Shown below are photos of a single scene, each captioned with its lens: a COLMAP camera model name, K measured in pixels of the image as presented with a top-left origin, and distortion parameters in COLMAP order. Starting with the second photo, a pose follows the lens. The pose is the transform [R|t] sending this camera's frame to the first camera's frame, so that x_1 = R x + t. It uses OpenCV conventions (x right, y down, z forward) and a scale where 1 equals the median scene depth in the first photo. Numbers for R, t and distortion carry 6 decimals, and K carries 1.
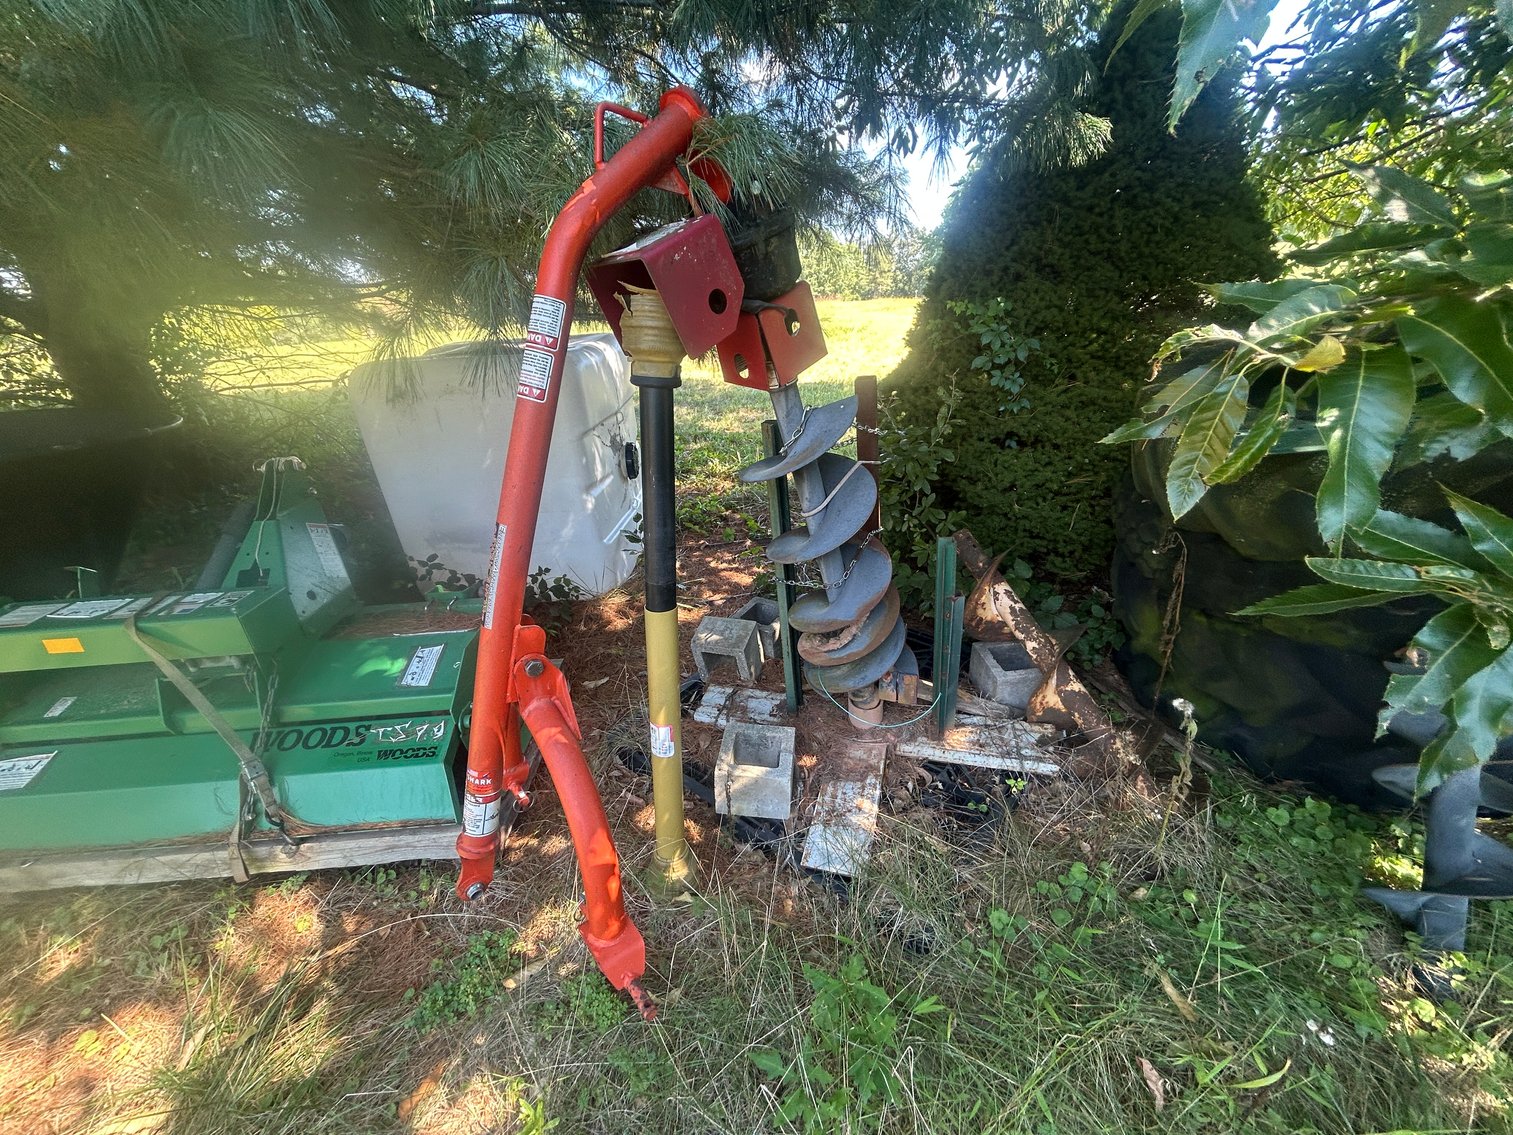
lens RADIAL K [[607.1, 0, 756.8], [0, 607.1, 568.7], [0, 0, 1]] dist [0.000839, -0.000042]
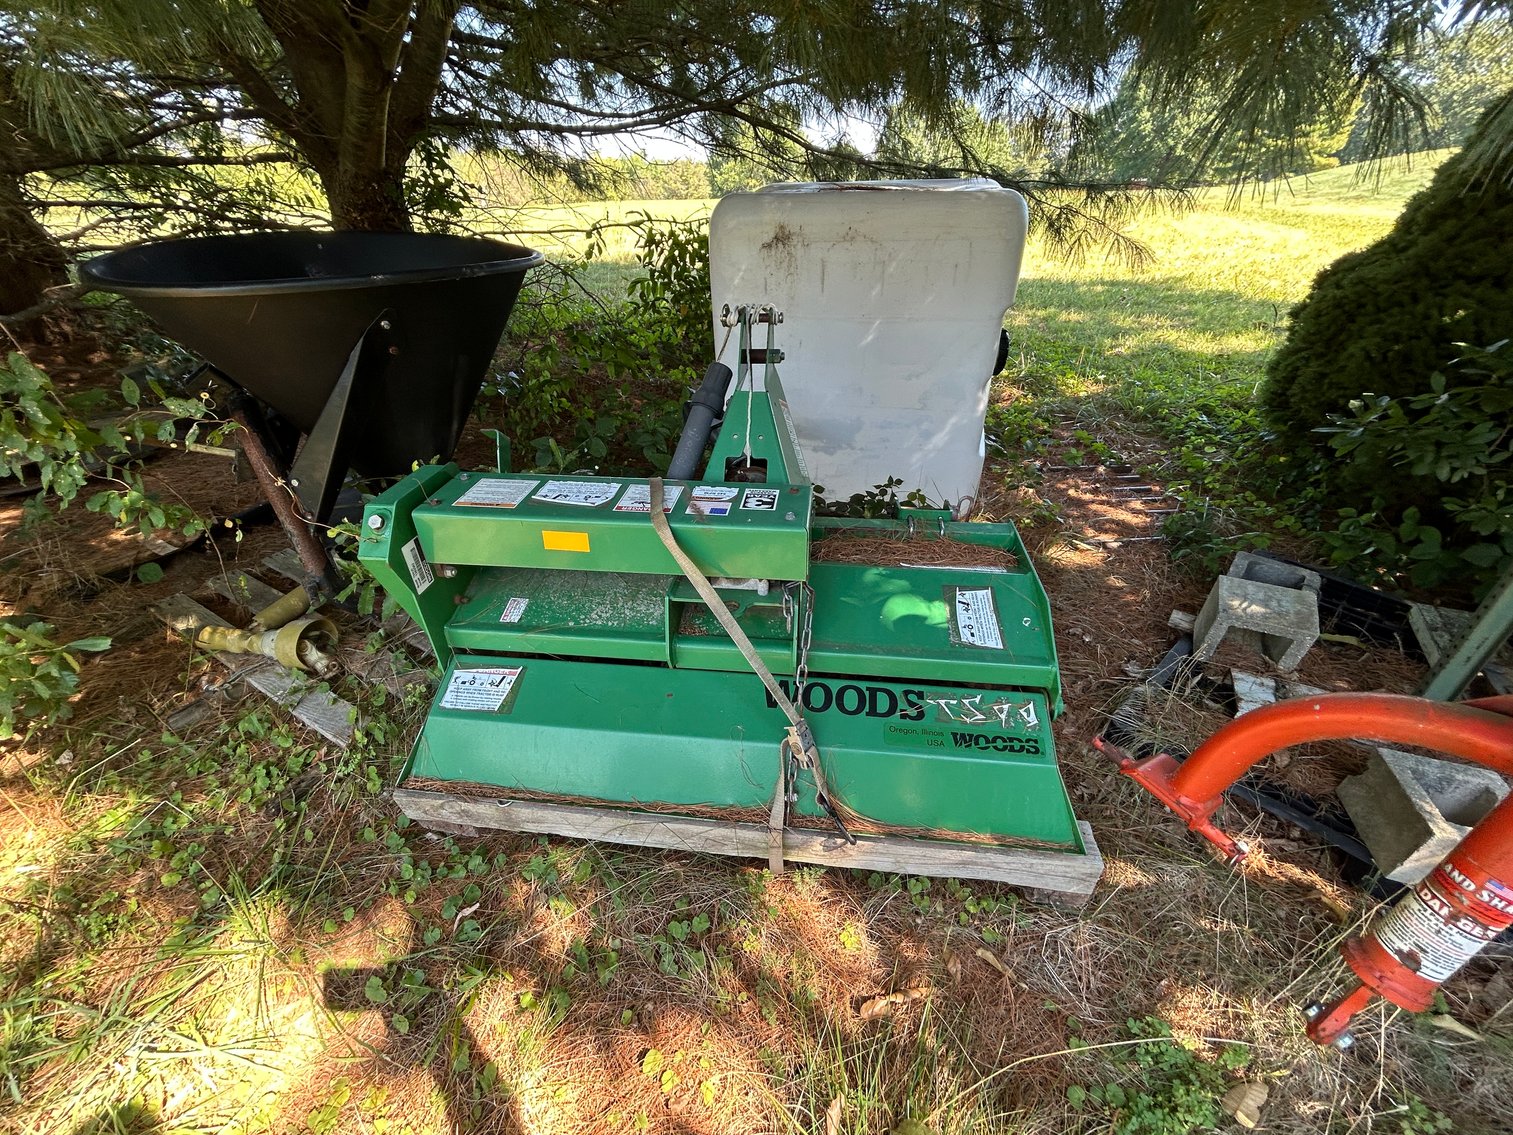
lens RADIAL K [[607.1, 0, 756.2], [0, 607.1, 566.6], [0, 0, 1]] dist [0.000839, -0.000042]
pose [[0.985671, 0.121465, -0.117047, -0.768147], [-0.103046, 0.982950, 0.152283, 0.018846], [0.133548, -0.138040, 0.981382, 0.278260]]
